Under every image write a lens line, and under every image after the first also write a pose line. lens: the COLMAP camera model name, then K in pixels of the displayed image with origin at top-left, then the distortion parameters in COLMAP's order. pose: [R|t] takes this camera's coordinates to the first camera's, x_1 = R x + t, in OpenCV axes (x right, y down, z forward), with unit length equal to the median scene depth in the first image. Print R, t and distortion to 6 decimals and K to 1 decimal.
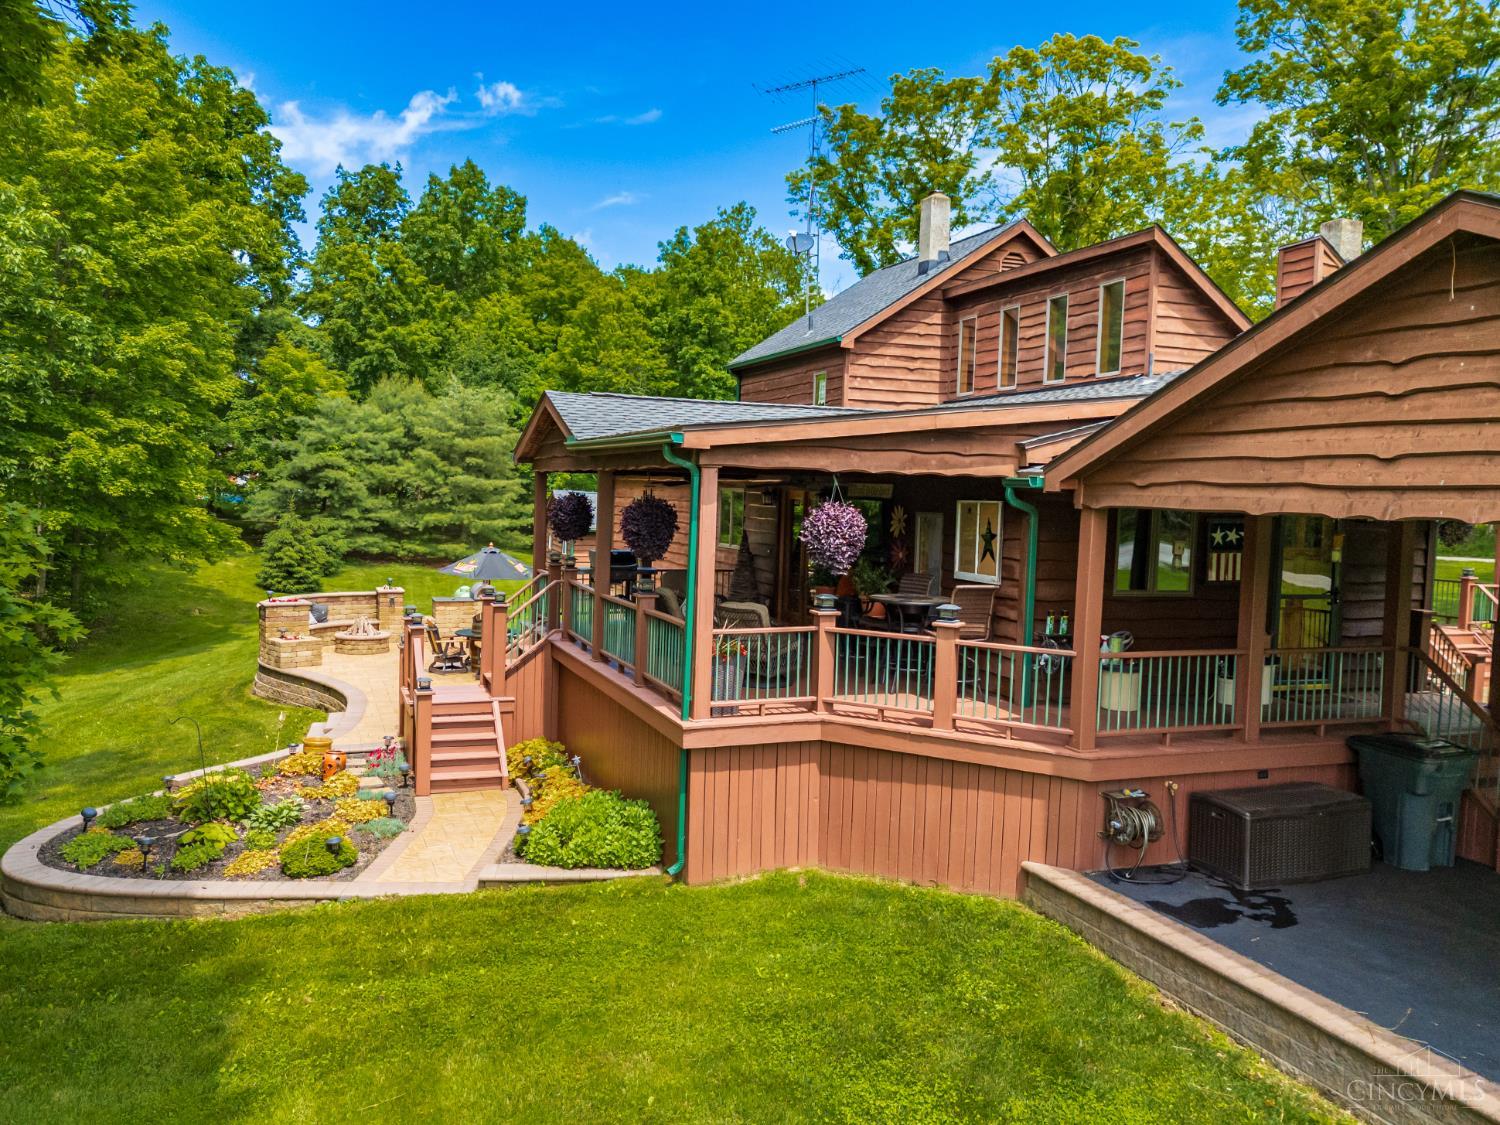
lens RADIAL K [[1124.4, 0, 746.3], [0, 1124.4, 542.8], [0, 0, 1]] dist [0.050155, -0.042520]
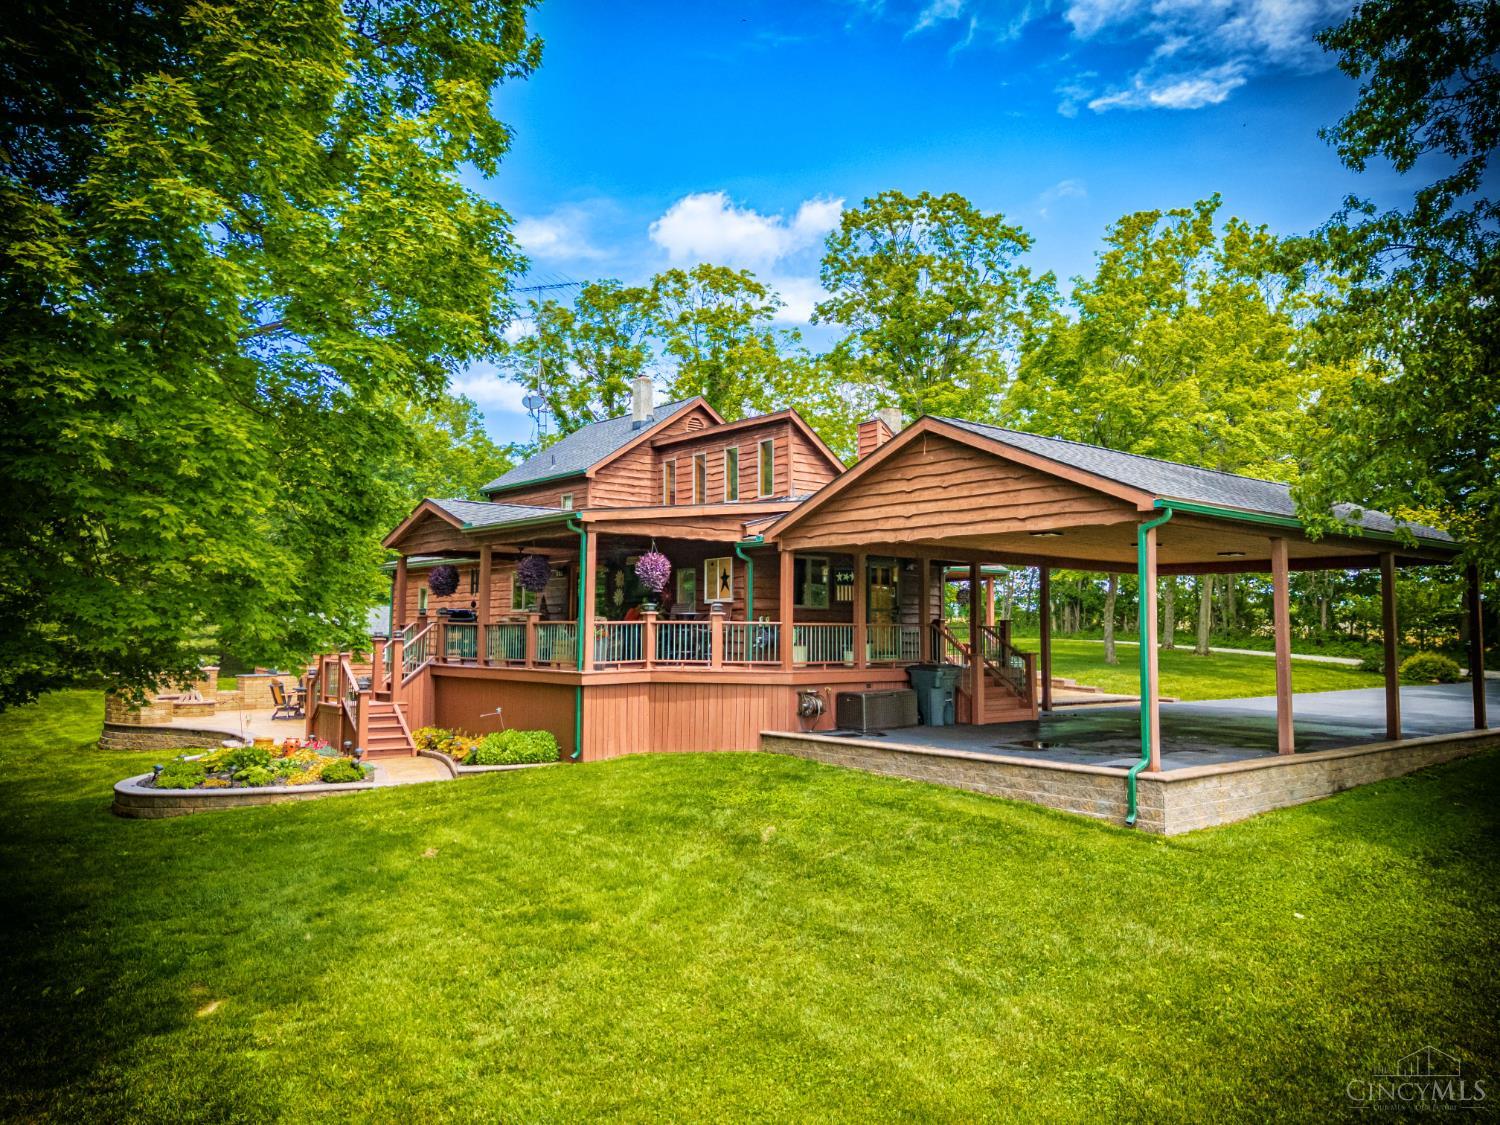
lens RADIAL K [[1124.4, 0, 746.3], [0, 1124.4, 542.8], [0, 0, 1]] dist [0.050155, -0.042520]
pose [[0.943084, 0.001332, 0.332553, -0.223497], [0.040532, 0.992077, -0.118916, 0.098772], [-0.330077, 0.125627, 0.935557, -0.447675]]
